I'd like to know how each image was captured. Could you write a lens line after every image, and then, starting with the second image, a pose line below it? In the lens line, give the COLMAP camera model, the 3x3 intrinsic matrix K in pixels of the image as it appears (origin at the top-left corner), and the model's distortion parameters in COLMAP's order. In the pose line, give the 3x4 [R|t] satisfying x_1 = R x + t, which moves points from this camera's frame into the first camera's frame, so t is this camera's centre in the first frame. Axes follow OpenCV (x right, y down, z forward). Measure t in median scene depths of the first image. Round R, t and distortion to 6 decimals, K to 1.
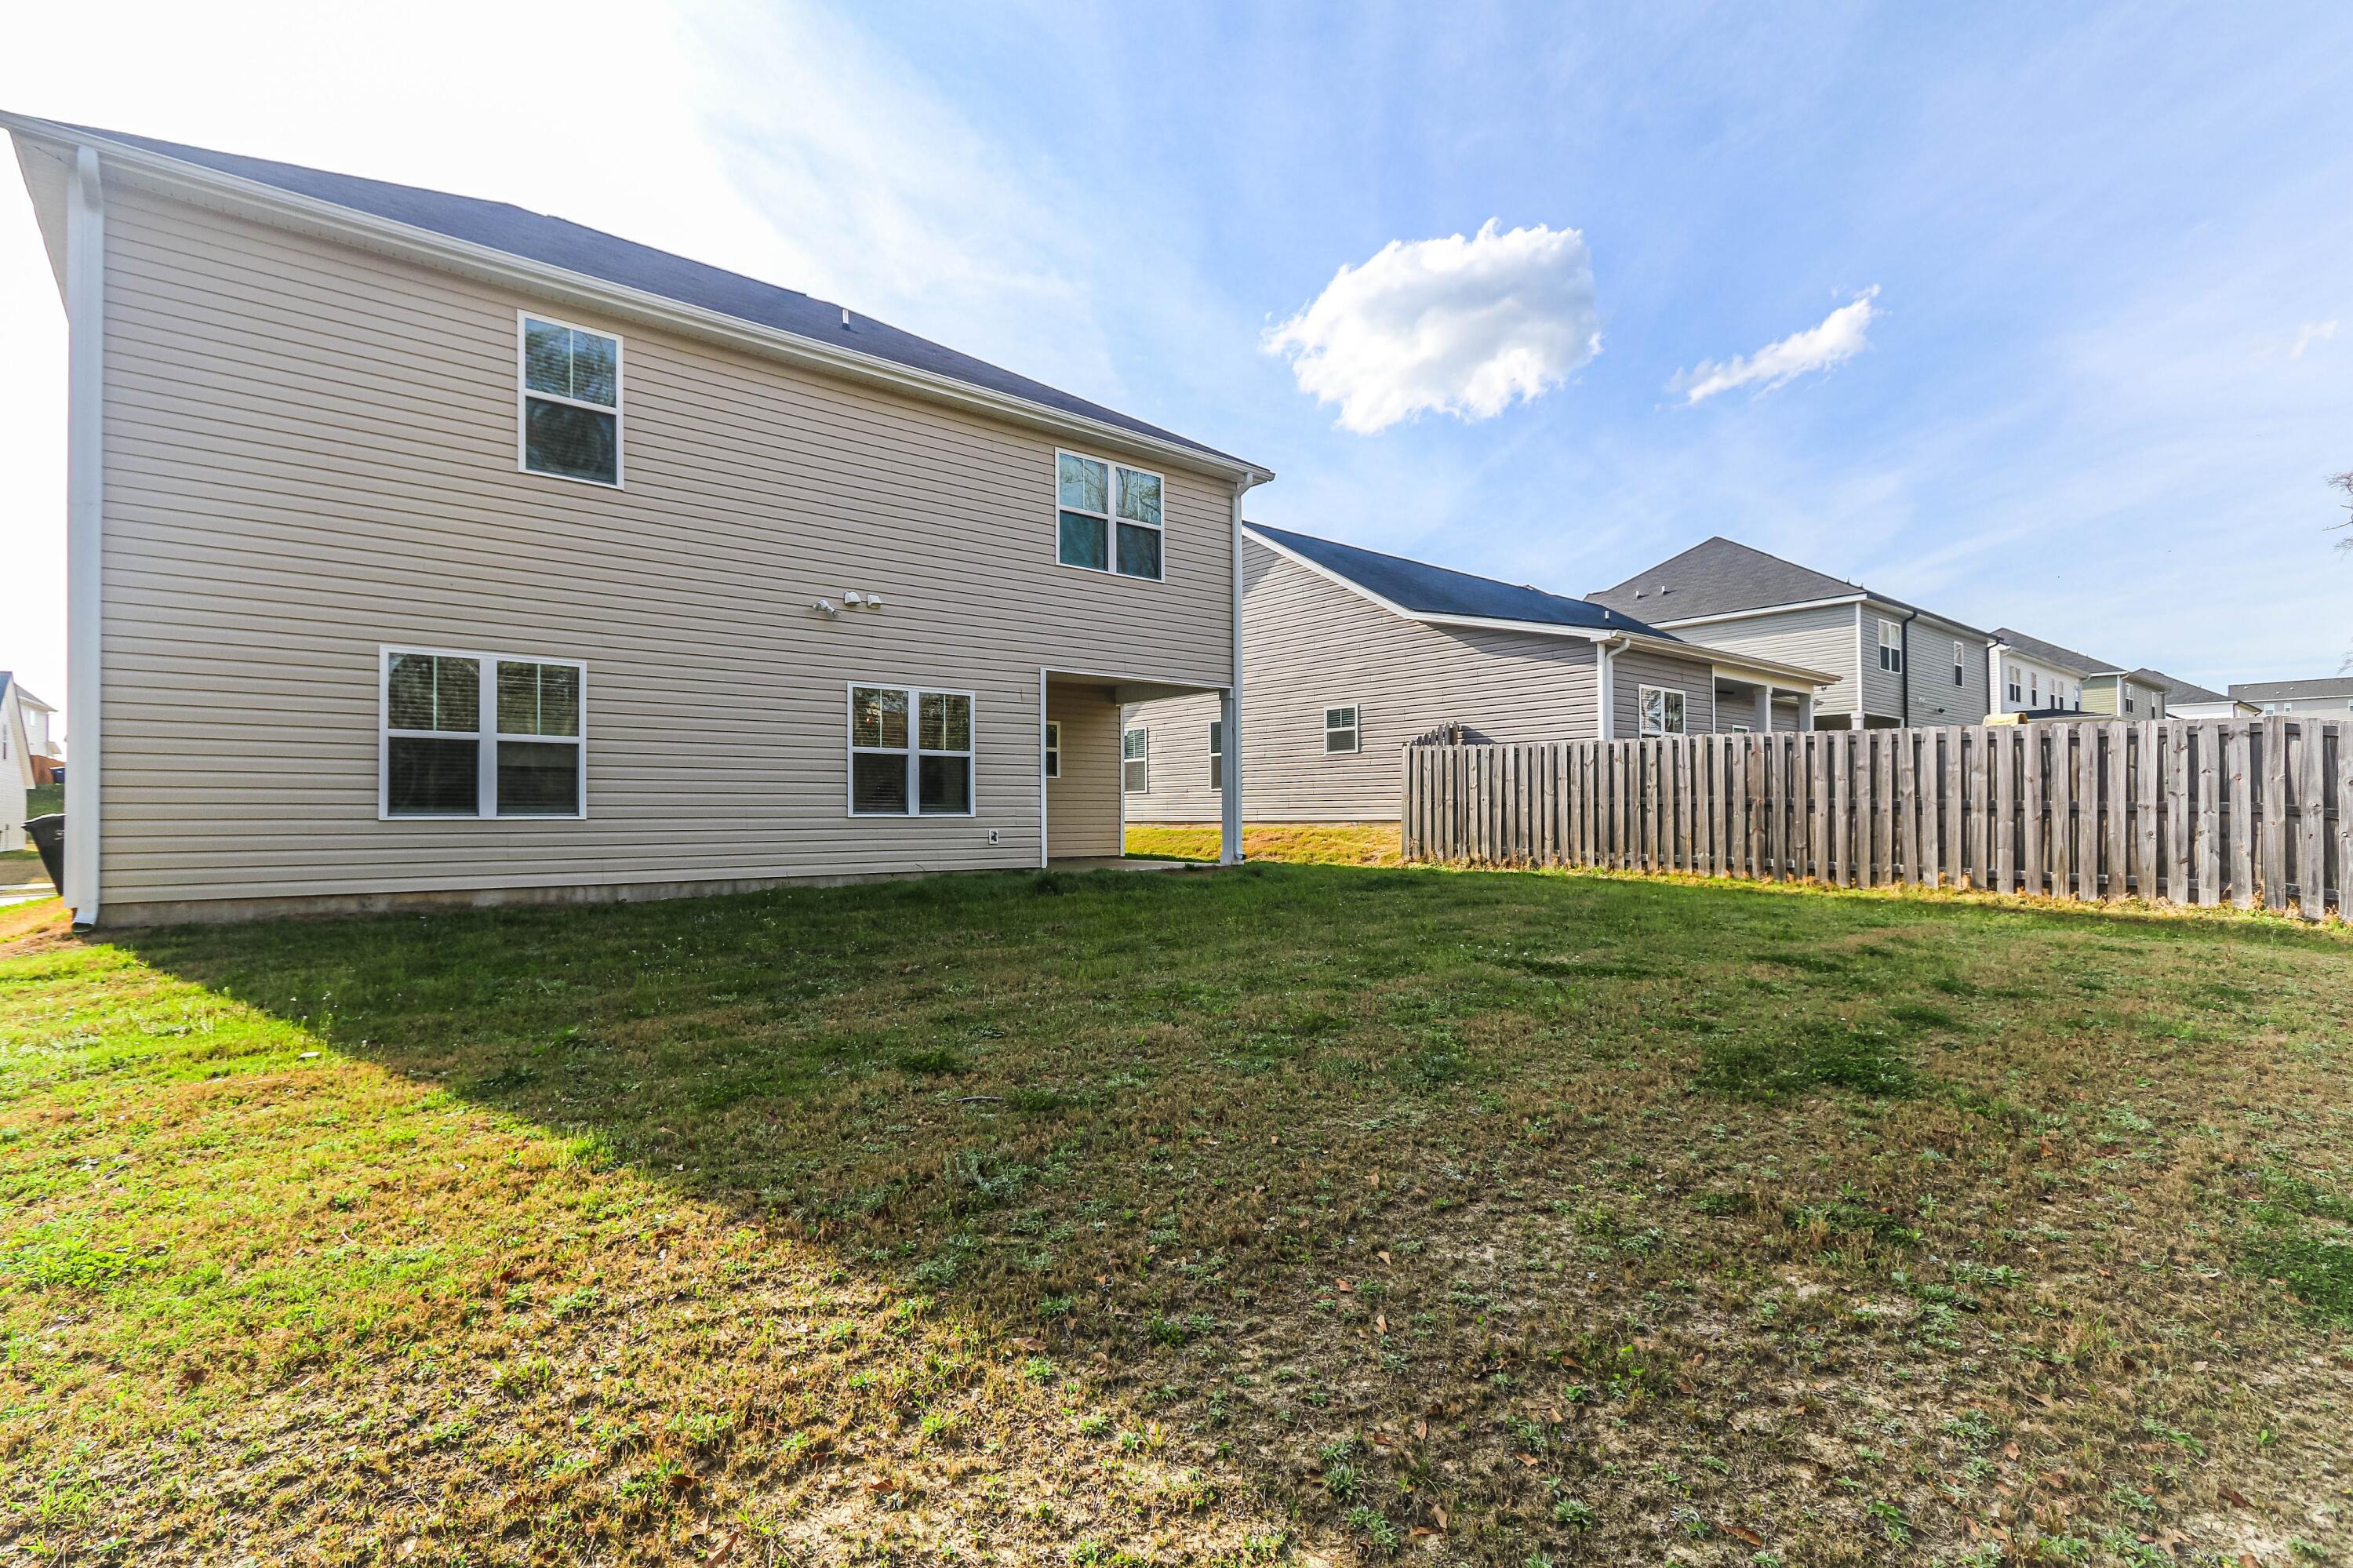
lens RADIAL K [[1107.7, 0, 1176.5], [0, 1107.7, 784.0], [0, 0, 1]] dist [-0.000047, -0.000009]
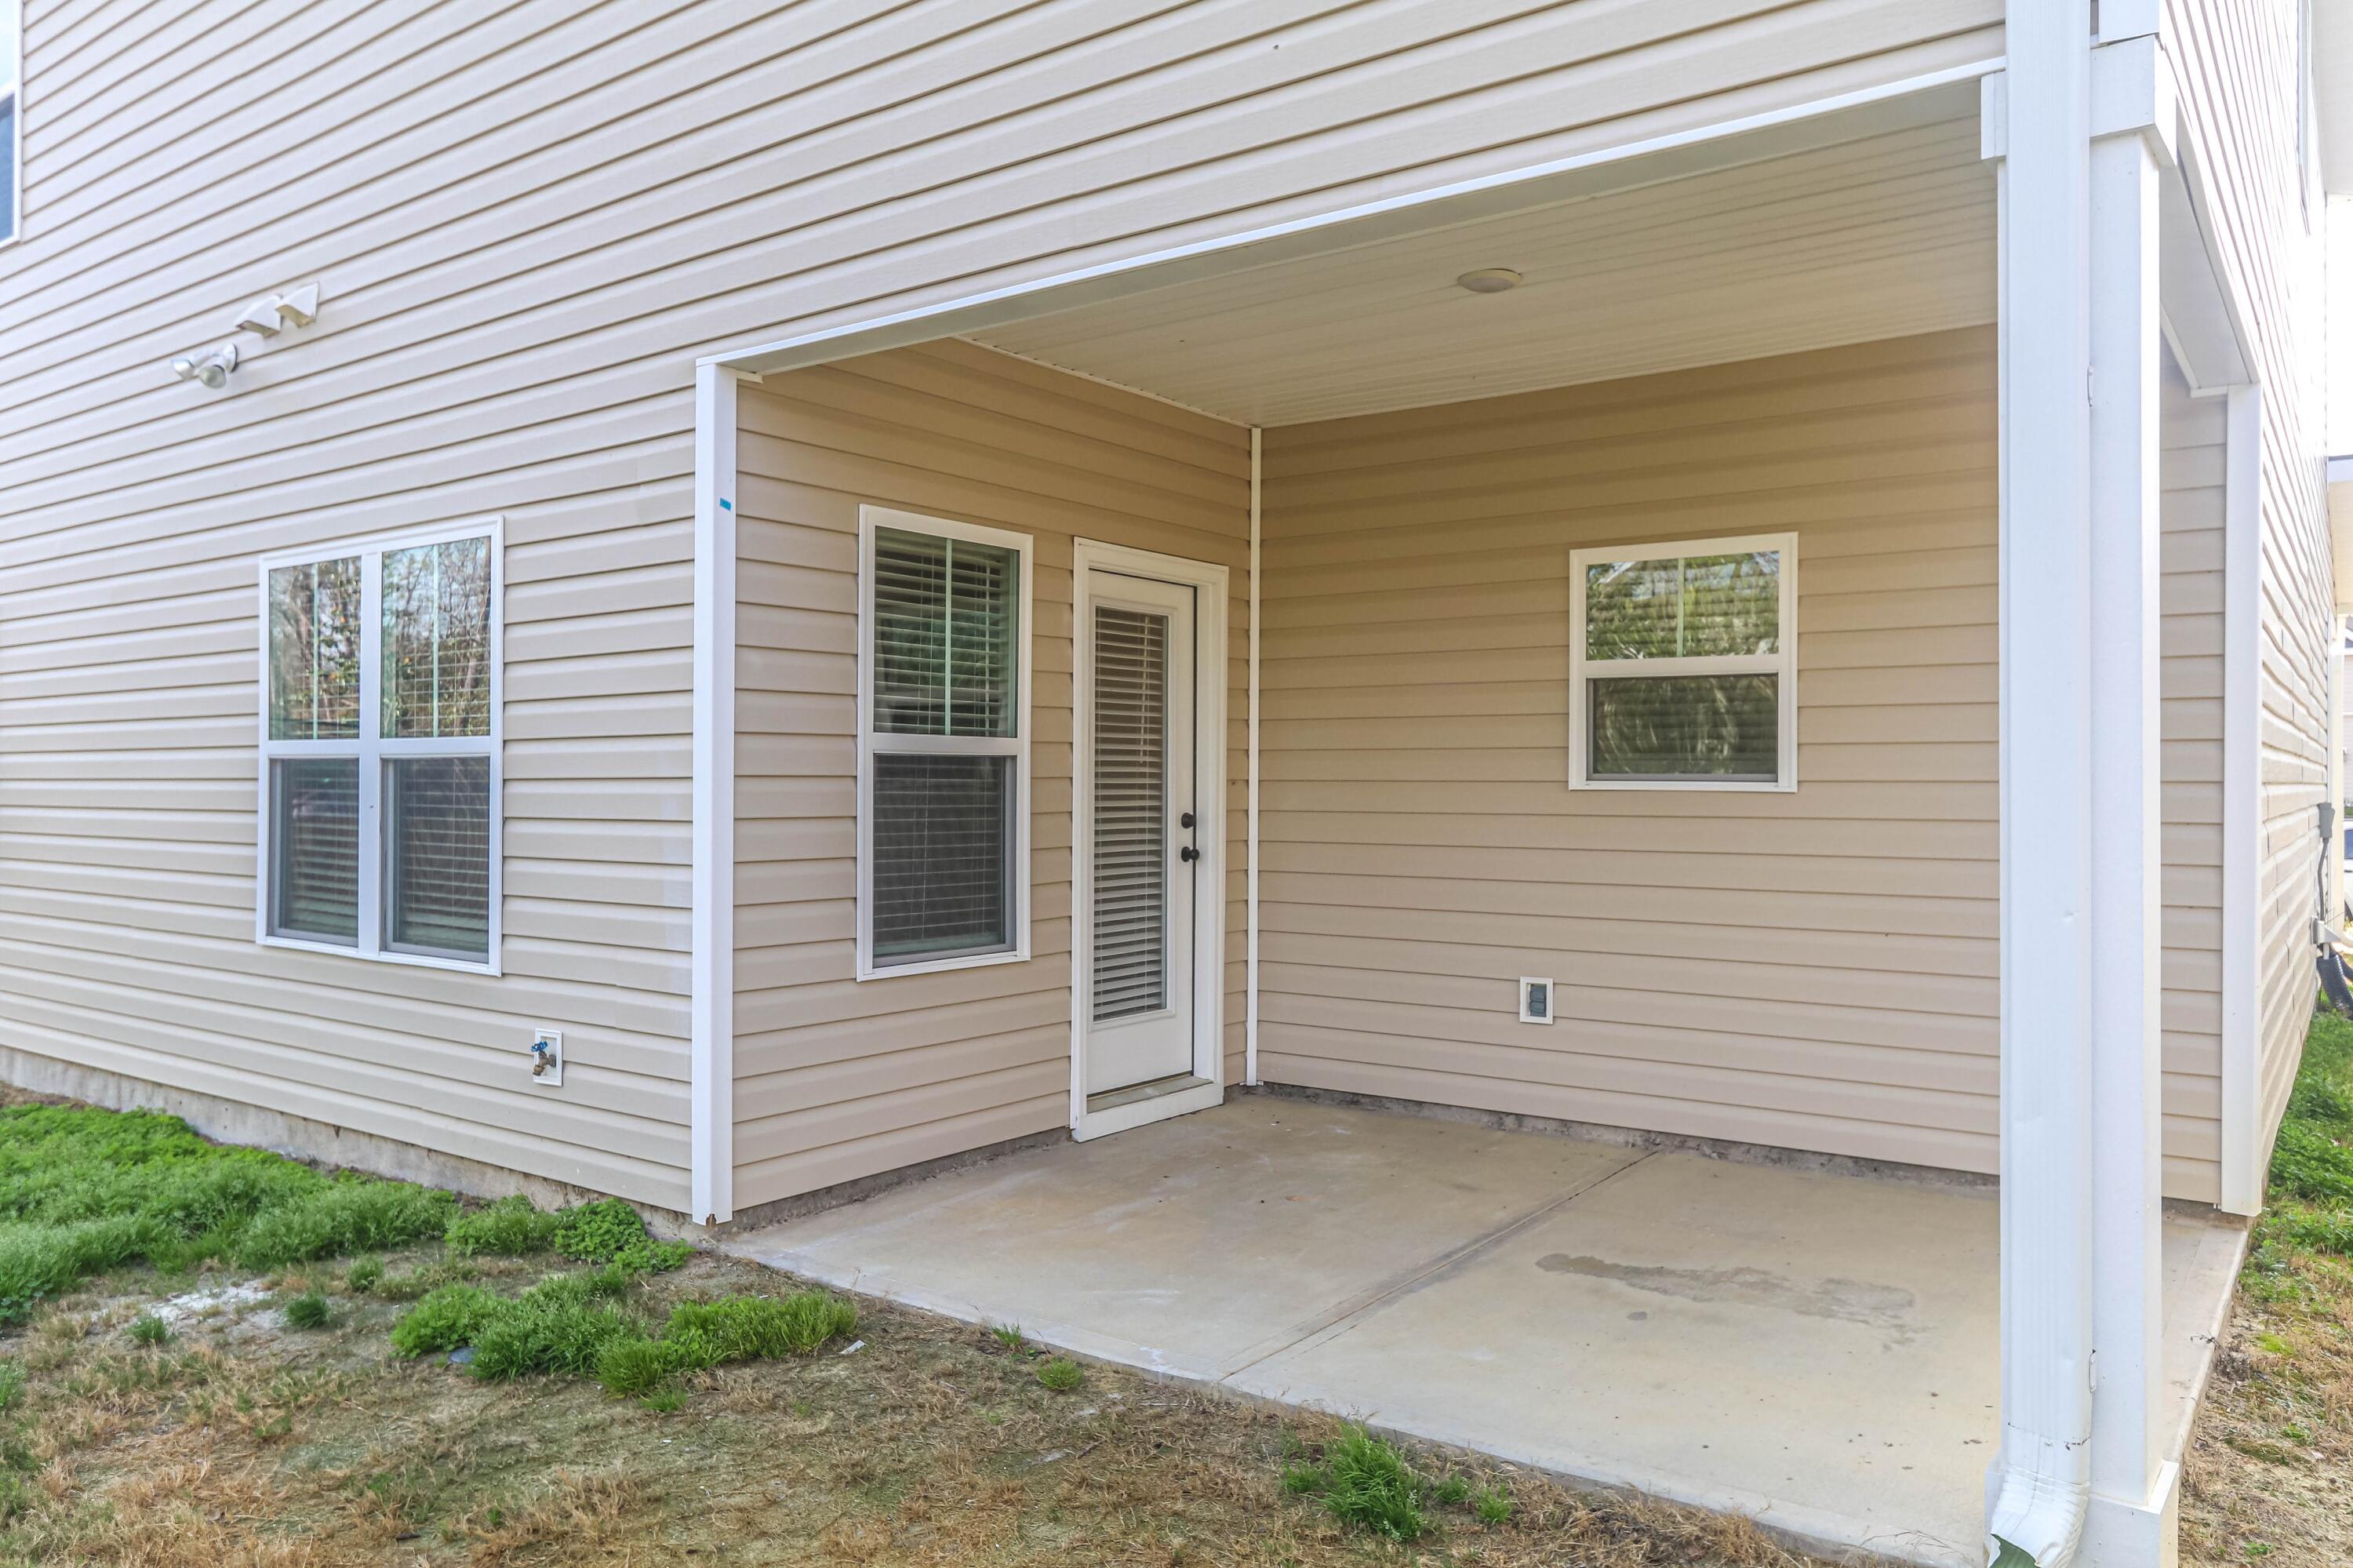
lens RADIAL K [[1646.8, 0, 1176.5], [0, 1646.8, 784.0], [0, 0, 1]] dist [0.001419, 0.000497]
pose [[0.229139, -0.013669, -0.973298, 0.257280], [0.002994, 0.999907, -0.013338, -0.012277], [0.973389, 0.000142, 0.229158, 1.100602]]
